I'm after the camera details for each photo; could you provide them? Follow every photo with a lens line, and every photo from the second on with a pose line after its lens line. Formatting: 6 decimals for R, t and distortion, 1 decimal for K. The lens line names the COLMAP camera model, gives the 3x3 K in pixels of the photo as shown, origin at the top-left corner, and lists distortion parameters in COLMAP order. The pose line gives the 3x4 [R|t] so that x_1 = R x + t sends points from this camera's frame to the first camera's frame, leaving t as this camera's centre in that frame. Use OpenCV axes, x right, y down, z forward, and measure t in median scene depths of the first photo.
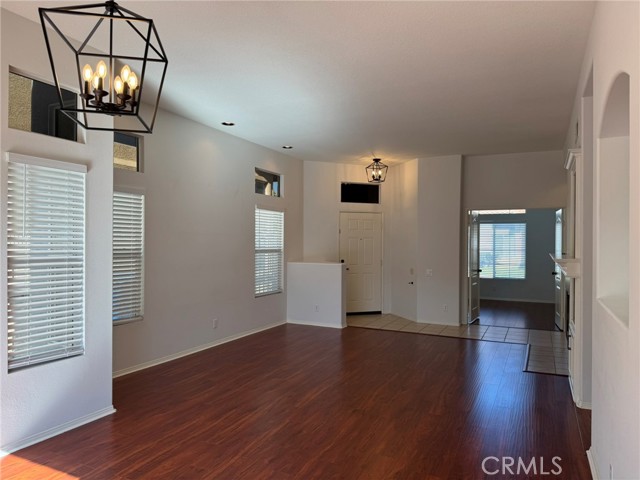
lens RADIAL K [[446.9, 0, 322.0], [0, 446.9, 237.8], [0, 0, 1]] dist [-0.002410, -0.006419]
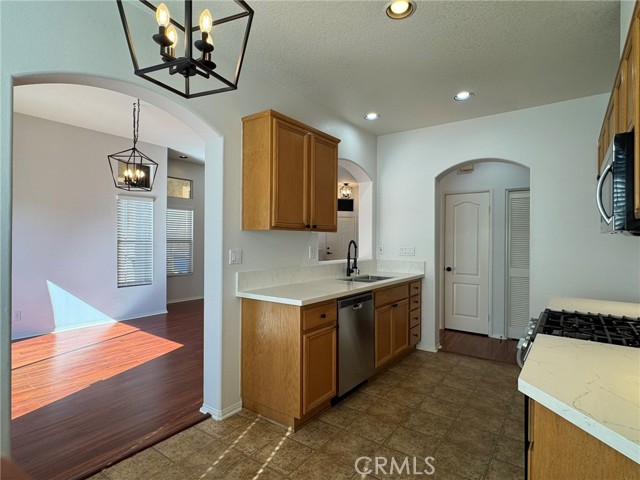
lens RADIAL K [[344.3, 0, 319.0], [0, 344.3, 240.2], [0, 0, 1]] dist [0.003851, 0.000368]
pose [[0.981016, 0.001048, -0.193924, 0.624793], [0.001401, 0.999921, 0.012491, 0.023194], [0.193921, -0.012526, 0.980937, -0.529530]]
